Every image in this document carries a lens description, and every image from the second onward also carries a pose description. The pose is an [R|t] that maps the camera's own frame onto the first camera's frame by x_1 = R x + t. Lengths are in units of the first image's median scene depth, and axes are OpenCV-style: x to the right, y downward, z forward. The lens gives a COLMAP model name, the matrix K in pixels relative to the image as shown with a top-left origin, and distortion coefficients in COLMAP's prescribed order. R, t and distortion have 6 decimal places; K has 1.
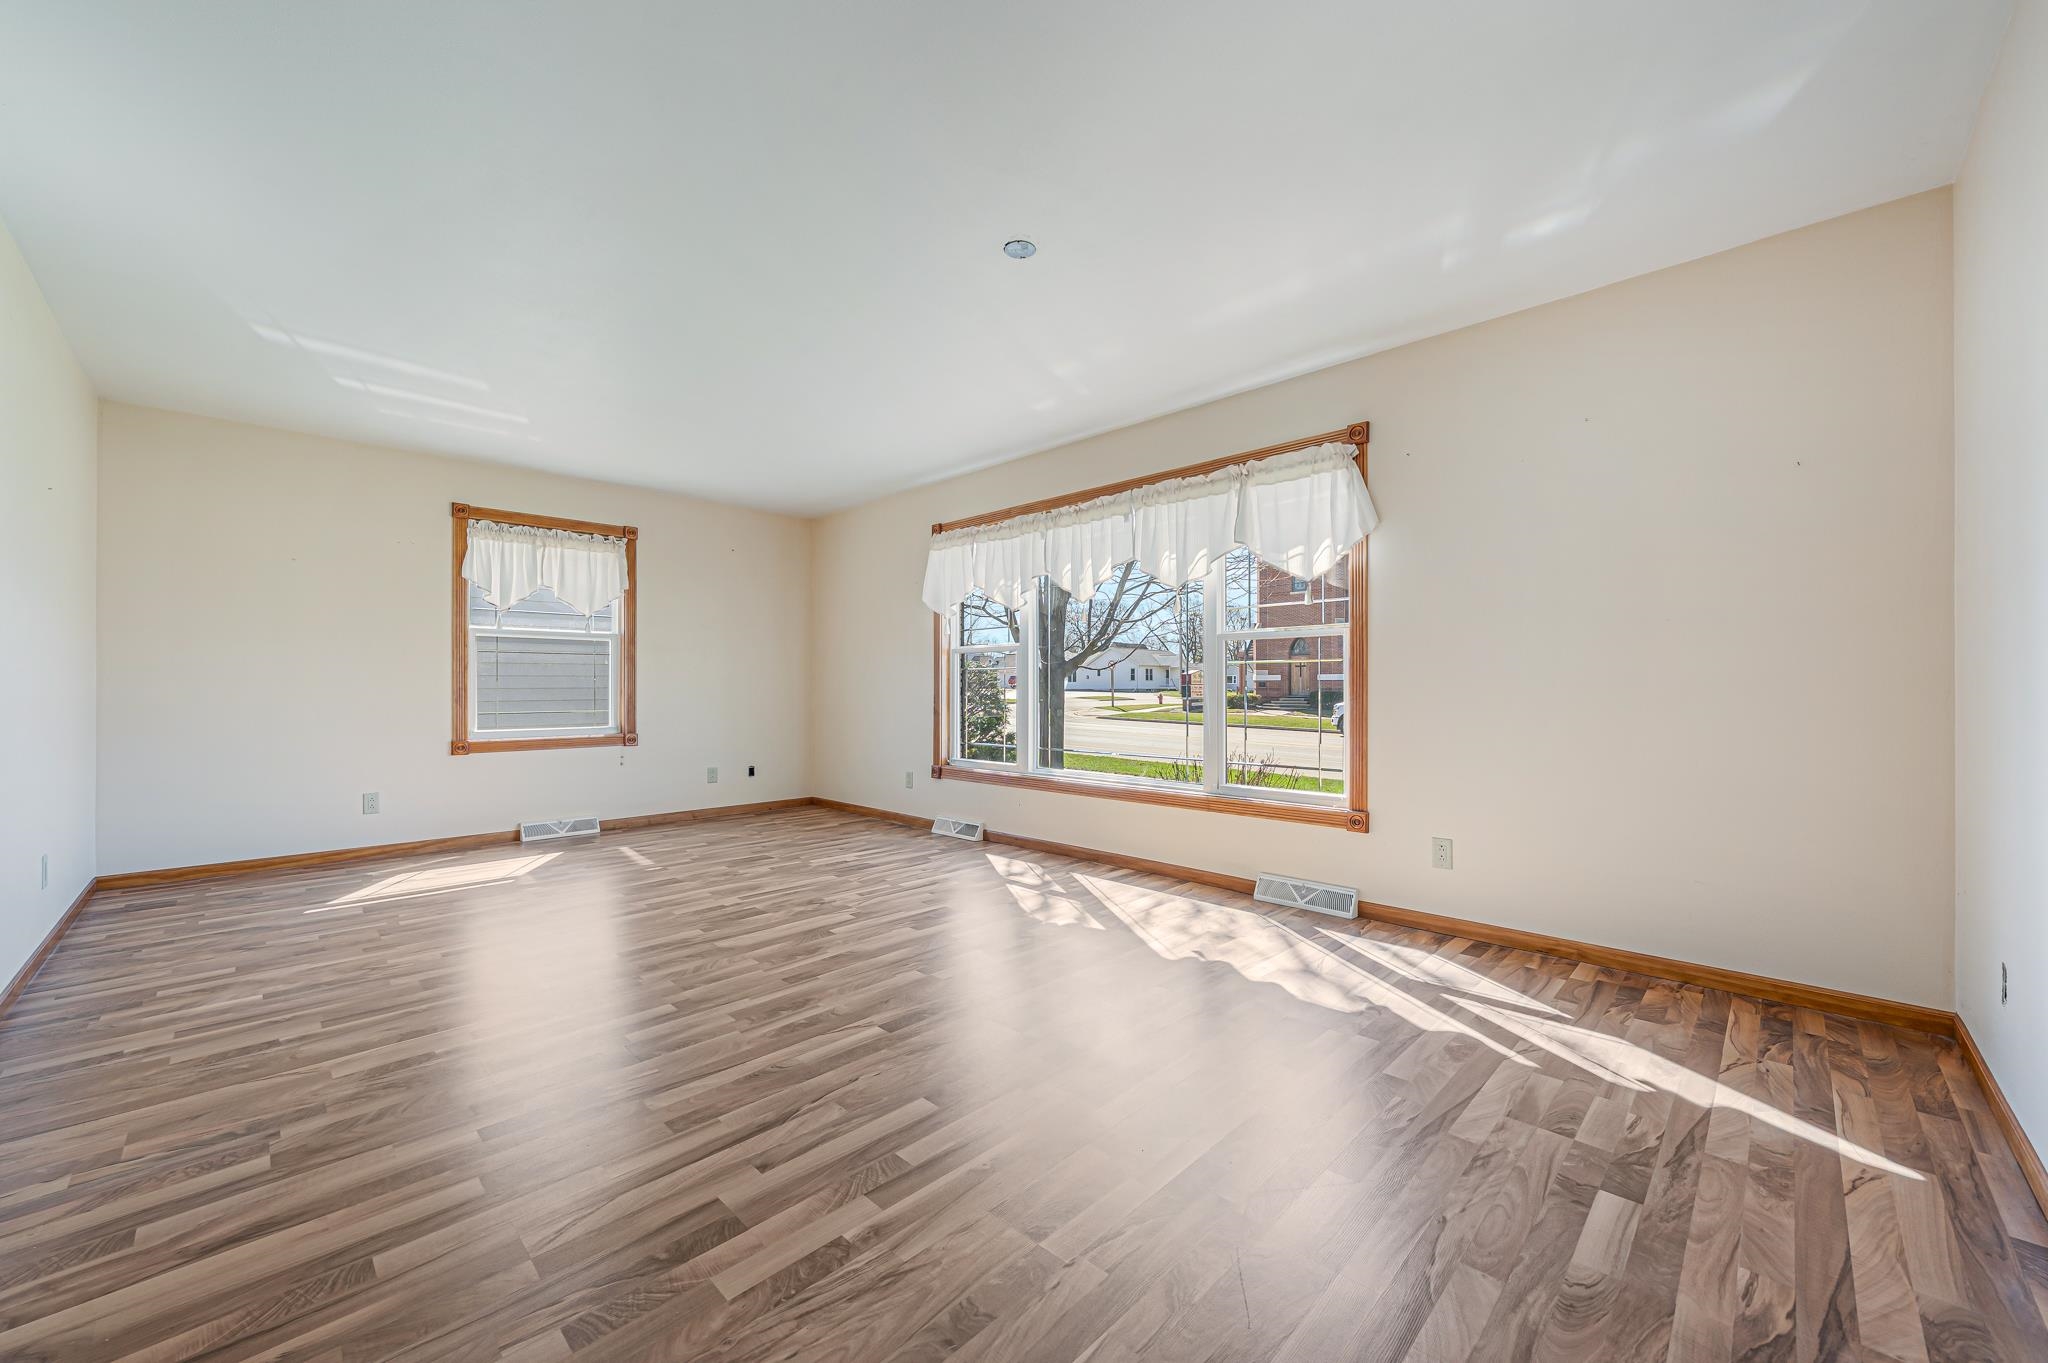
lens RADIAL K [[753.2, 0, 1040.8], [0, 753.2, 693.5], [0, 0, 1]] dist [-0.000866, 0.000307]
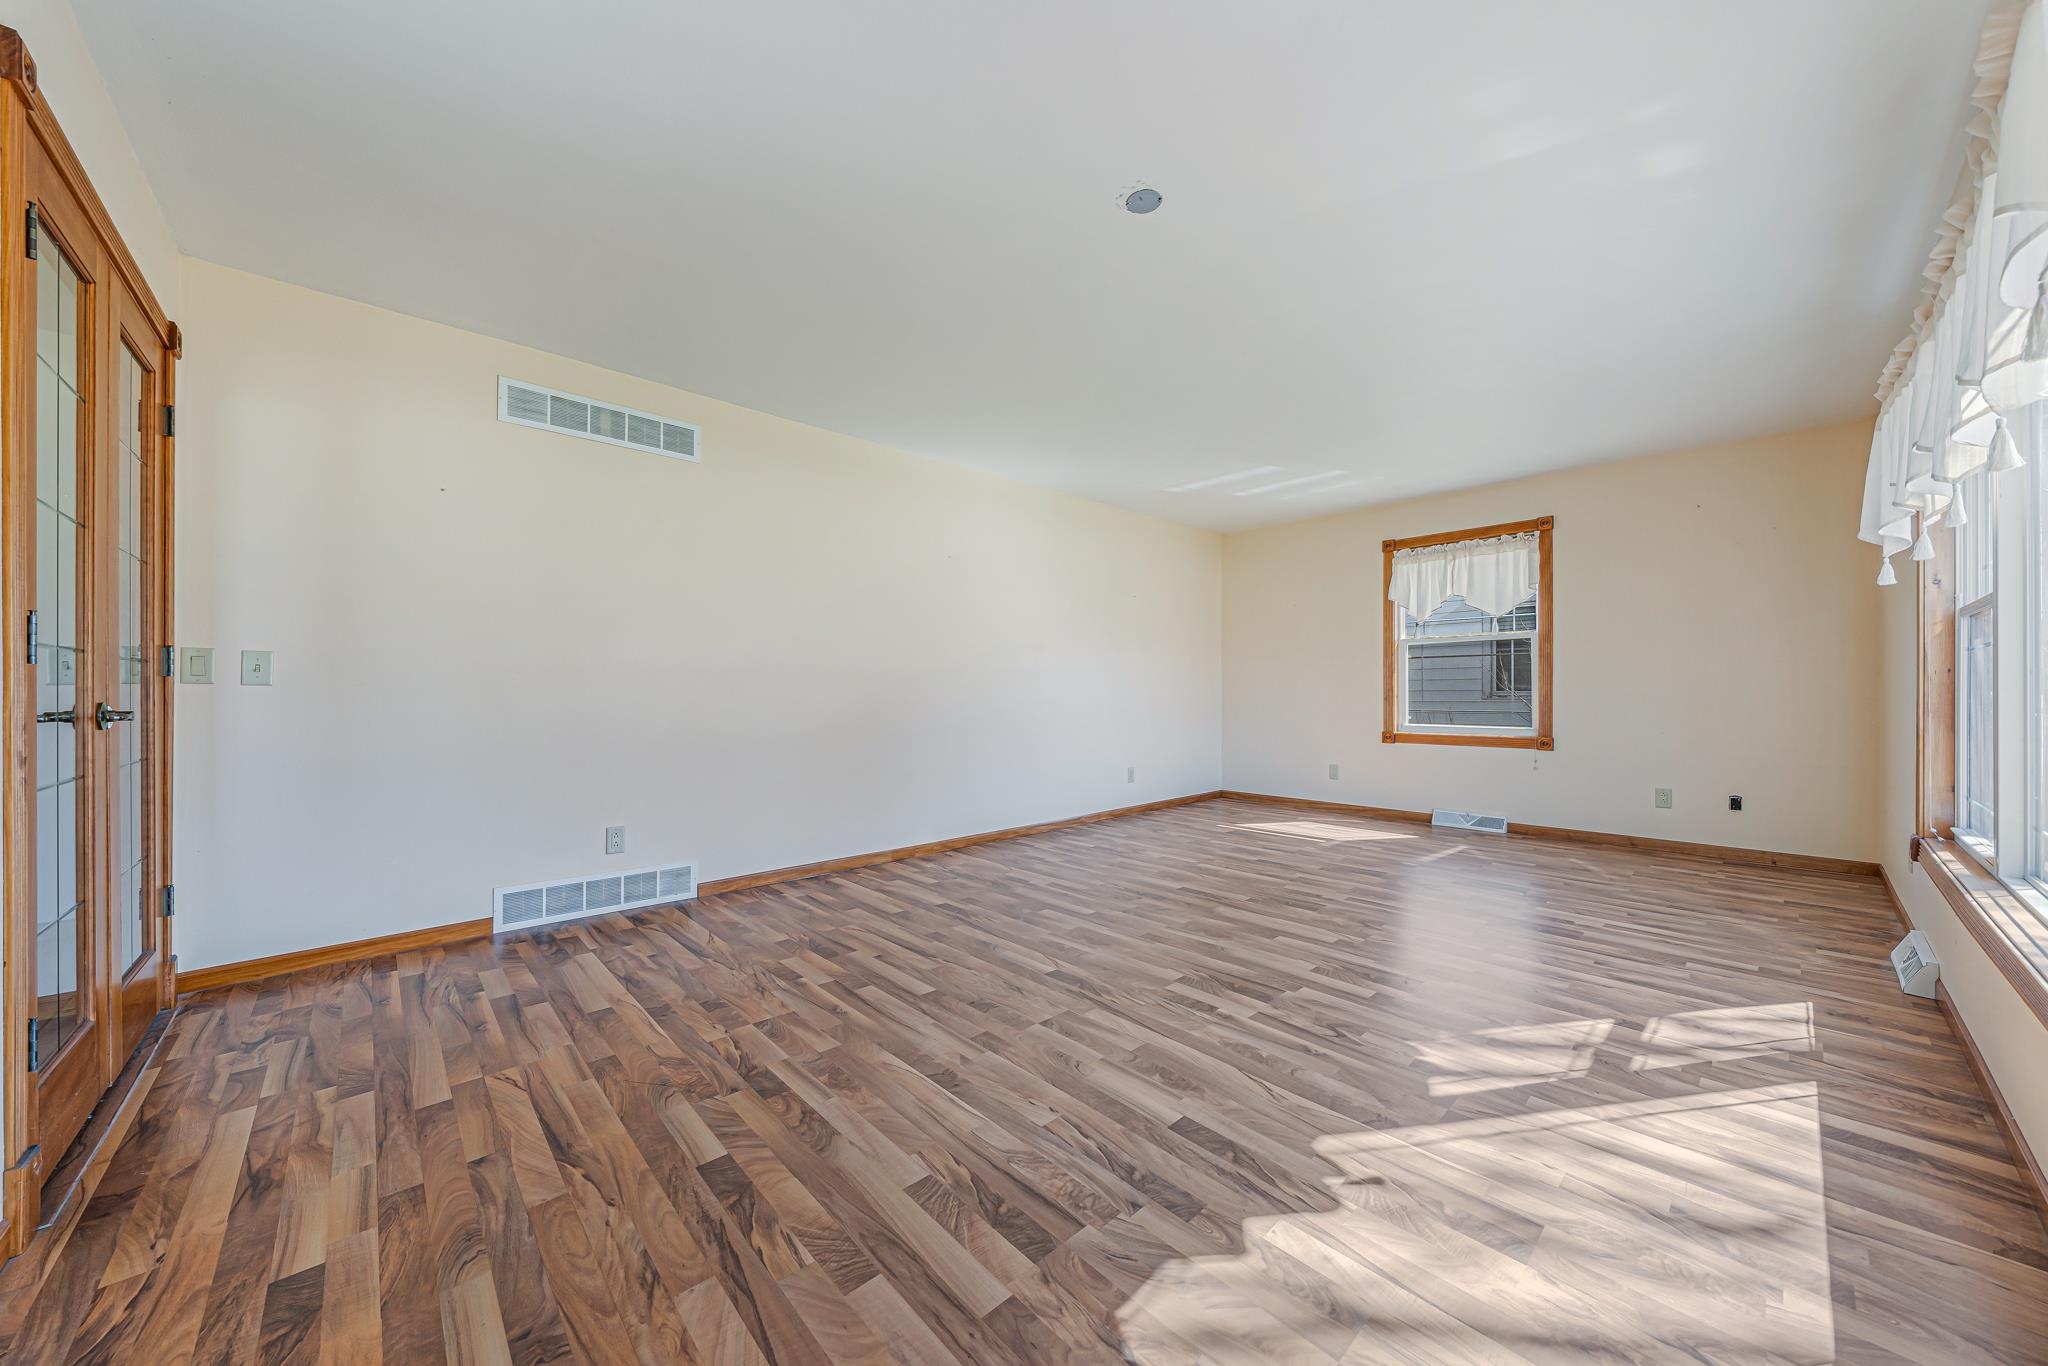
lens RADIAL K [[711.2, 0, 1027.3], [0, 711.2, 688.1], [0, 0, 1]] dist [-0.007591, 0.000244]
pose [[-0.034196, -0.005294, -0.999401, 0.624914], [-0.005025, 0.999974, -0.005125, -0.000019], [0.999403, 0.004846, -0.034222, 0.673667]]
